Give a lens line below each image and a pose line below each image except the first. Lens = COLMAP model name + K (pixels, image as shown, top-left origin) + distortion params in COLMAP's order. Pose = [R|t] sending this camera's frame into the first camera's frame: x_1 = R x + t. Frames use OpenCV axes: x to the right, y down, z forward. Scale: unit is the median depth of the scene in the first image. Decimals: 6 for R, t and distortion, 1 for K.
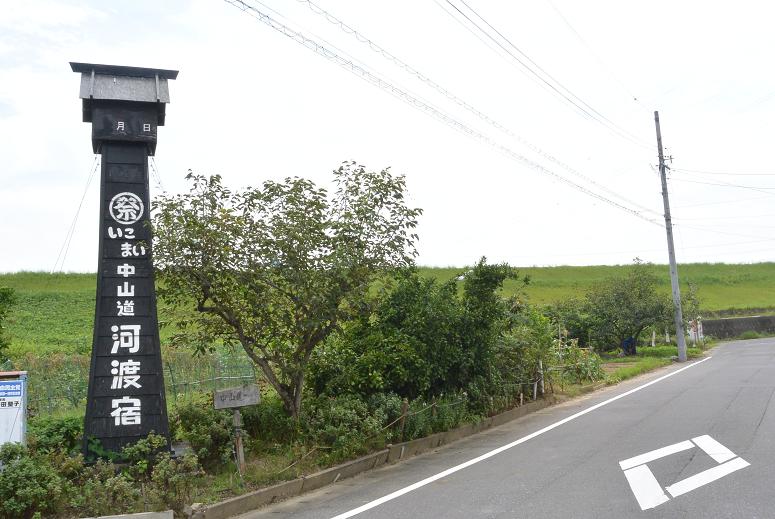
lens RADIAL K [[803.8, 0, 387.2], [0, 803.8, 260.4], [0, 0, 1]] dist [0.002211, 0.000000]
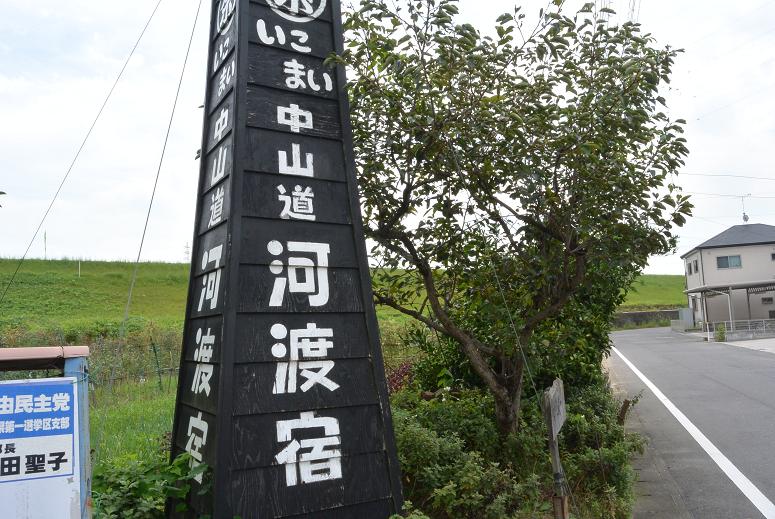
lens RADIAL K [[600.7, 0, 387.6], [0, 600.7, 258.8], [0, 0, 1]] dist [-0.068229, 0.010324]
pose [[0.973555, 0.037764, 0.225308, -0.352073], [-0.033181, 0.999159, -0.024098, 0.096161], [-0.226029, 0.015984, 0.973989, 0.686030]]
